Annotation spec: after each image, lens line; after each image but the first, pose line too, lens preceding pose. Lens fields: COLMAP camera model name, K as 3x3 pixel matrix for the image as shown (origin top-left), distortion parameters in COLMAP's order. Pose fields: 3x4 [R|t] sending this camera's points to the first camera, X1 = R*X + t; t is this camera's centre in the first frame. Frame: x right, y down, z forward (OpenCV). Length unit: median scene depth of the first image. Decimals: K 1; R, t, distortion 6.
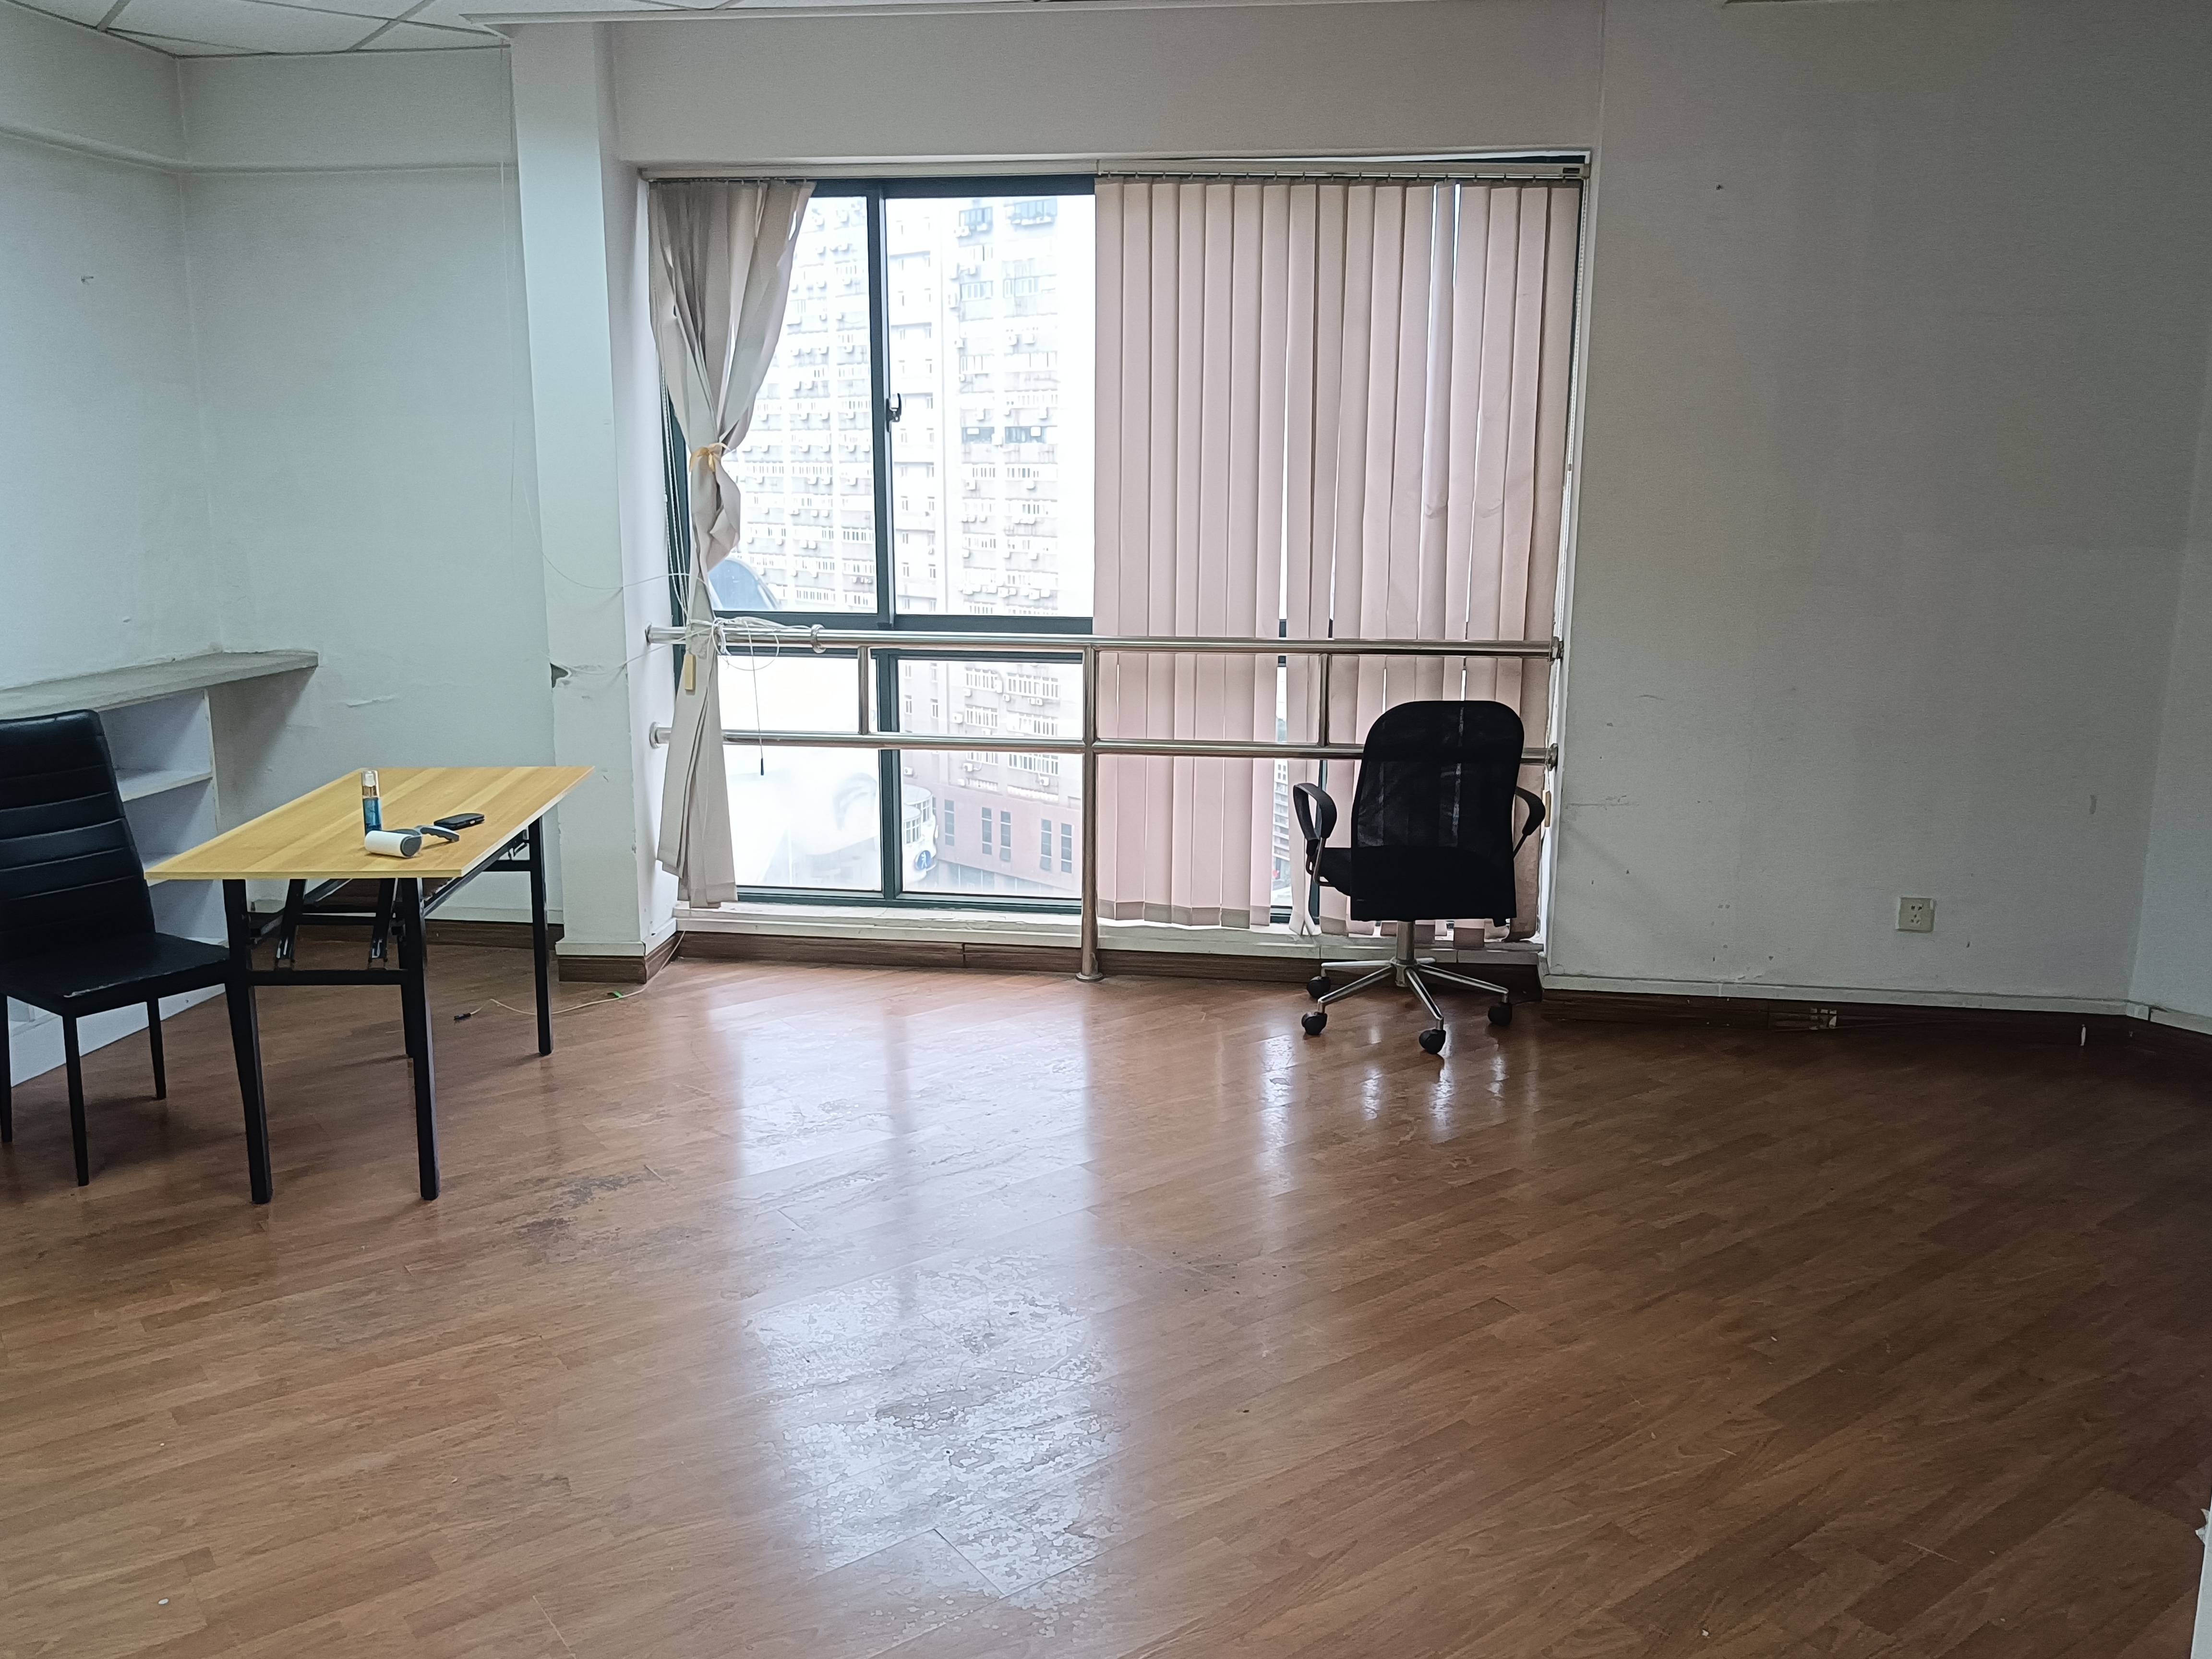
lens RADIAL K [[1758.1, 0, 1106.0], [0, 1758.1, 829.5], [0, 0, 1]] dist [0.001442, -0.004909]
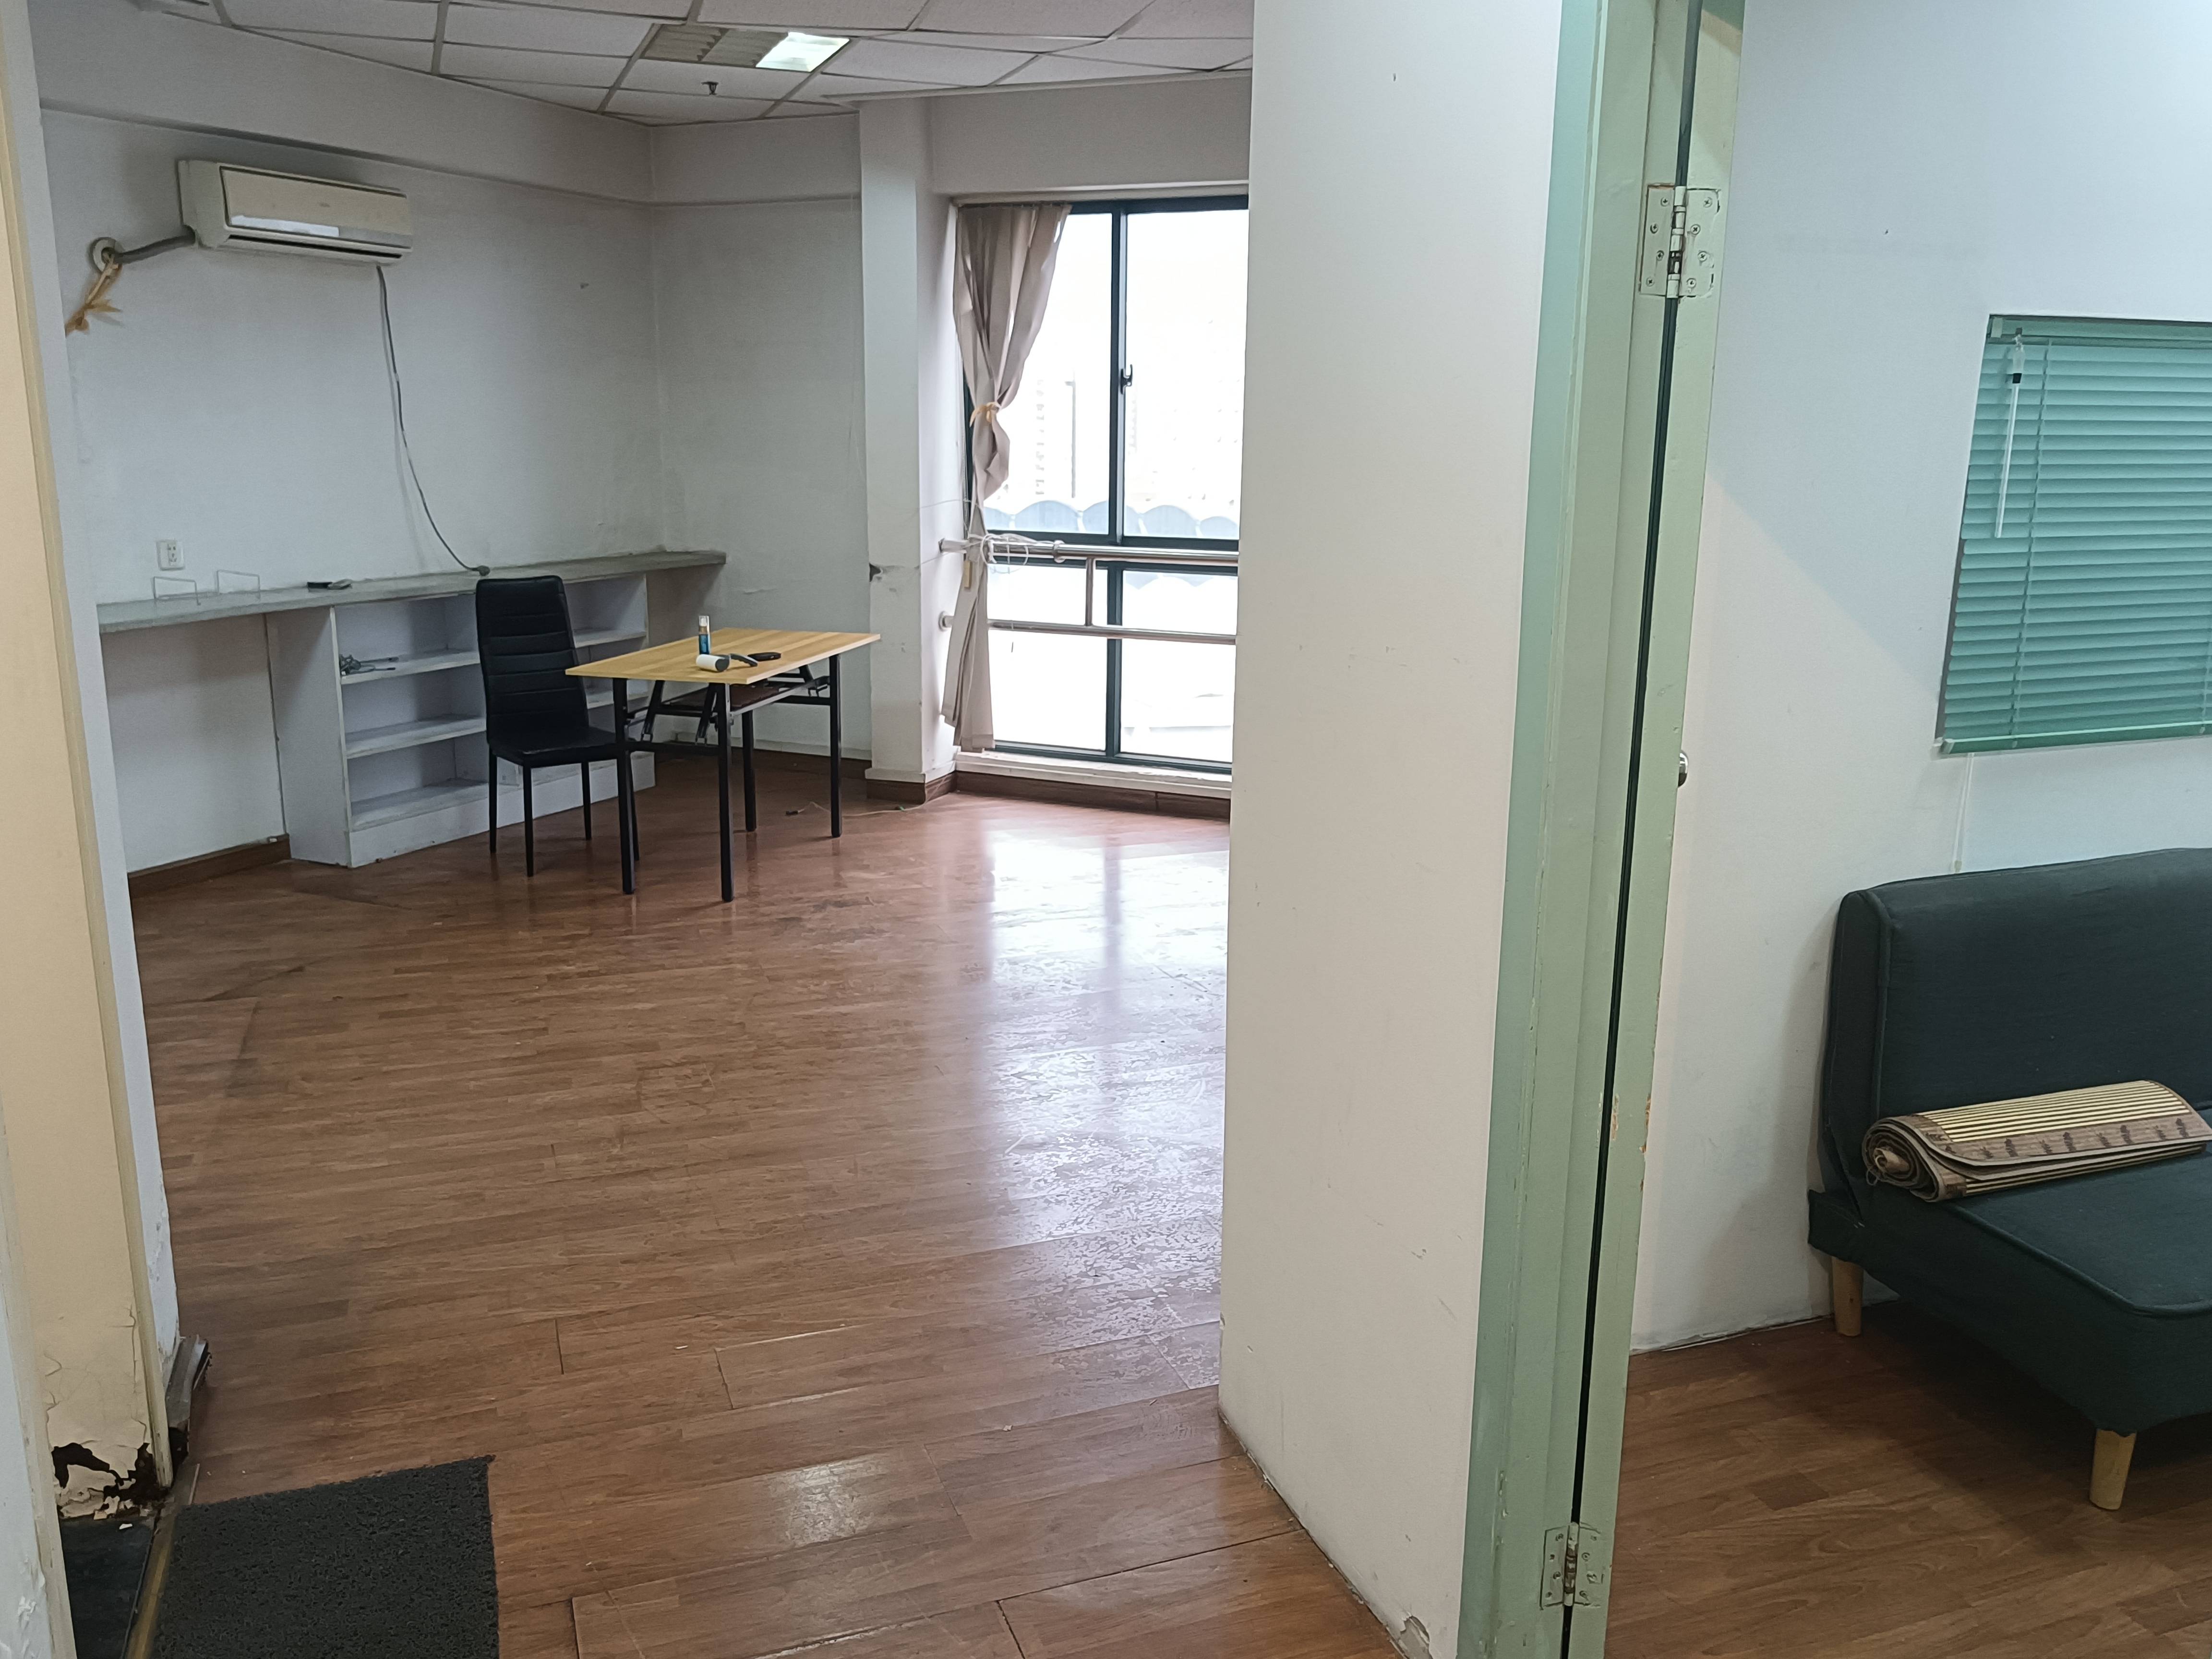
lens RADIAL K [[1813.4, 0, 1106.0], [0, 1813.4, 829.5], [0, 0, 1]] dist [0.044755, -0.000534]
pose [[0.957836, 0.069907, -0.278681, 0.266258], [-0.065468, 0.997536, 0.025217, 0.063864], [0.279757, -0.005910, 0.960053, -0.305895]]
